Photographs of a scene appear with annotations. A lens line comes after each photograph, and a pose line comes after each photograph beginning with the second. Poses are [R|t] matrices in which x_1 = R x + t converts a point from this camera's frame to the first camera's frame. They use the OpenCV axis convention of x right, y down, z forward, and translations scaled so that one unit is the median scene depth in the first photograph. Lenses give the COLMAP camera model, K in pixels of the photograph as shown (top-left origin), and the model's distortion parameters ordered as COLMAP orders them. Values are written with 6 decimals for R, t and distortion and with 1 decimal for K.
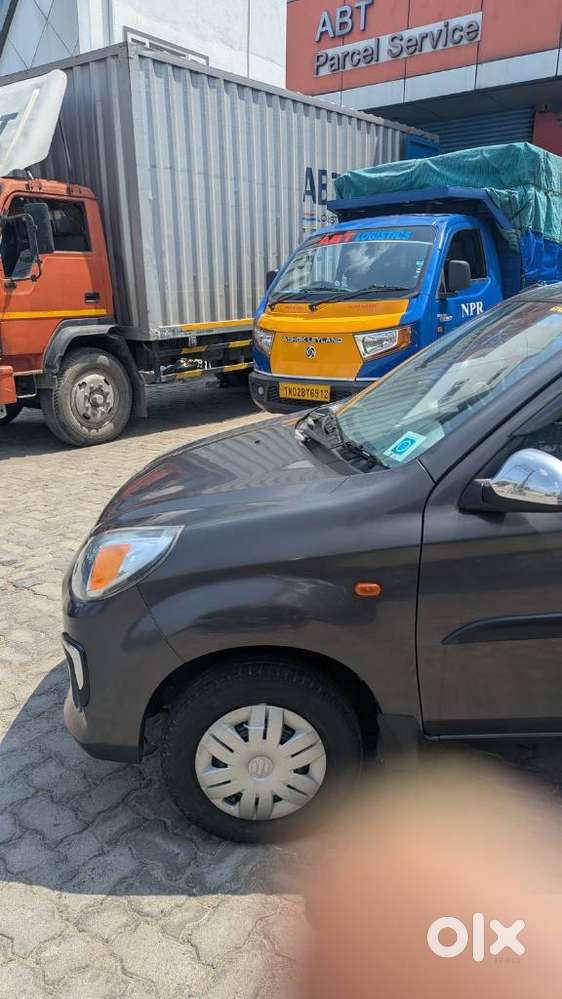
lens RADIAL K [[711.8, 0, 278.7], [0, 711.8, 498.1], [0, 0, 1]] dist [0.065242, -0.064225]
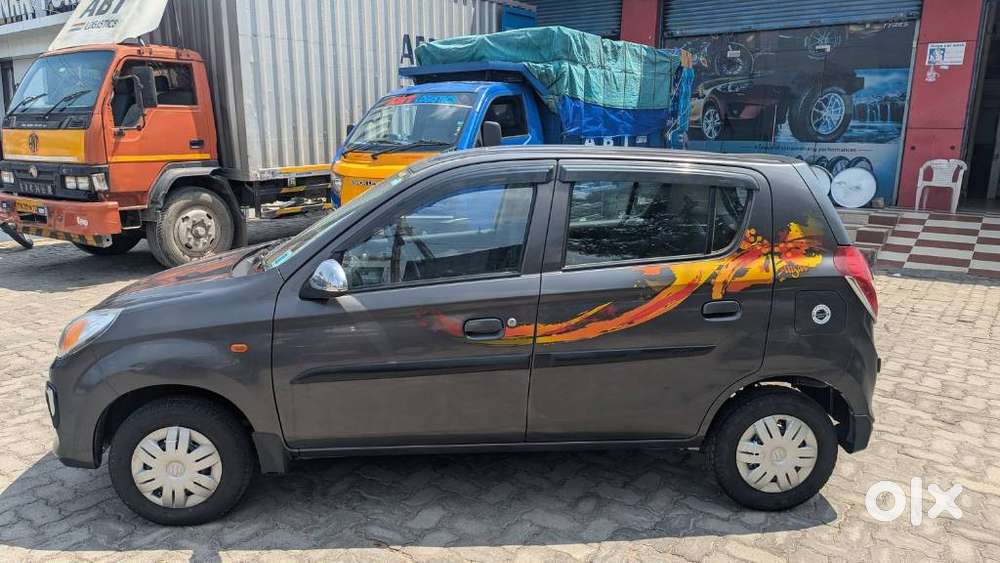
lens RADIAL K [[712.5, 0, 471.3], [0, 712.5, 281.7], [0, 0, 1]] dist [0.065242, -0.064225]
pose [[0.999449, 0.009545, 0.031798, 0.151605], [-0.007173, 0.997240, -0.073897, 0.024557], [-0.032416, 0.073628, 0.996759, -0.156341]]
